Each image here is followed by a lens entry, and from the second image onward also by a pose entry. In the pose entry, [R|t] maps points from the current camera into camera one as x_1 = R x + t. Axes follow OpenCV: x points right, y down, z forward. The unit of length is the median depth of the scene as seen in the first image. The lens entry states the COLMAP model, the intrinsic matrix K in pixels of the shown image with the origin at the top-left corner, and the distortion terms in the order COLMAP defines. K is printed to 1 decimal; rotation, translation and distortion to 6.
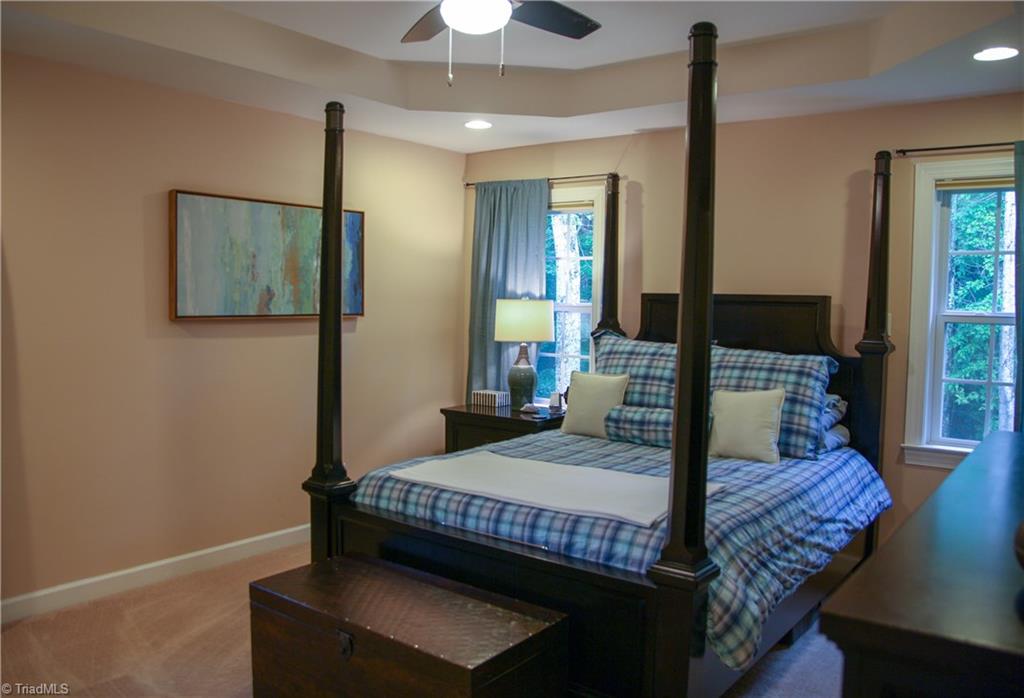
lens RADIAL K [[827.5, 0, 512.0], [0, 827.5, 349.0], [0, 0, 1]] dist [-0.150009, 0.119330]
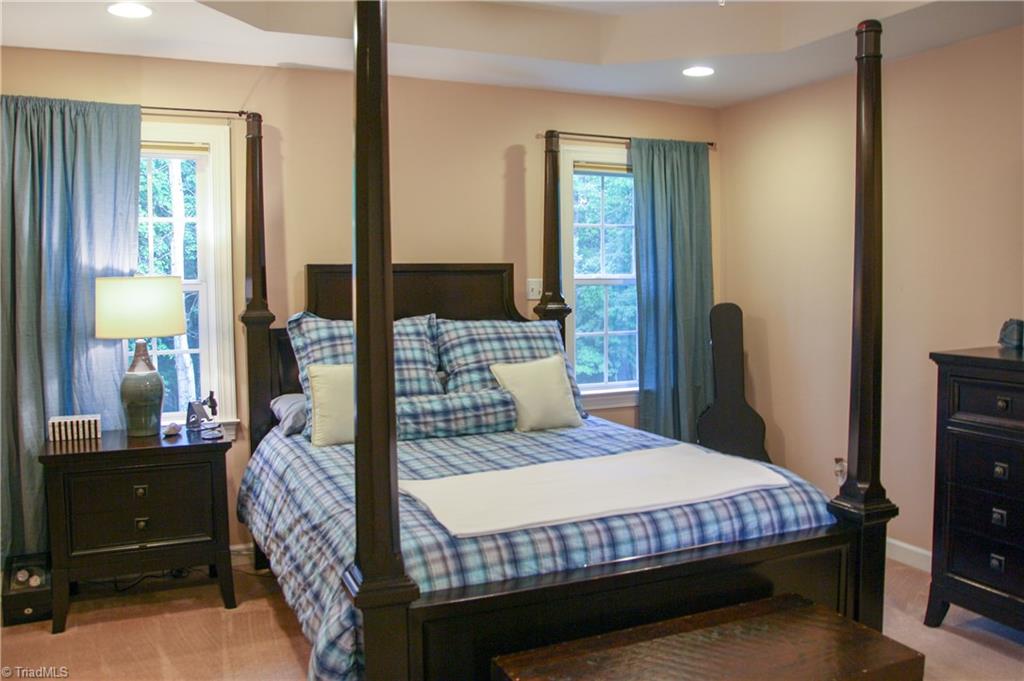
lens RADIAL K [[835.6, 0, 512.0], [0, 835.6, 340.5], [0, 0, 1]] dist [-0.146453, 0.115001]
pose [[0.469142, -0.087903, 0.878737, -0.554737], [0.068503, 0.995658, 0.063027, -0.034990], [-0.880462, 0.030628, 0.473126, 0.499147]]
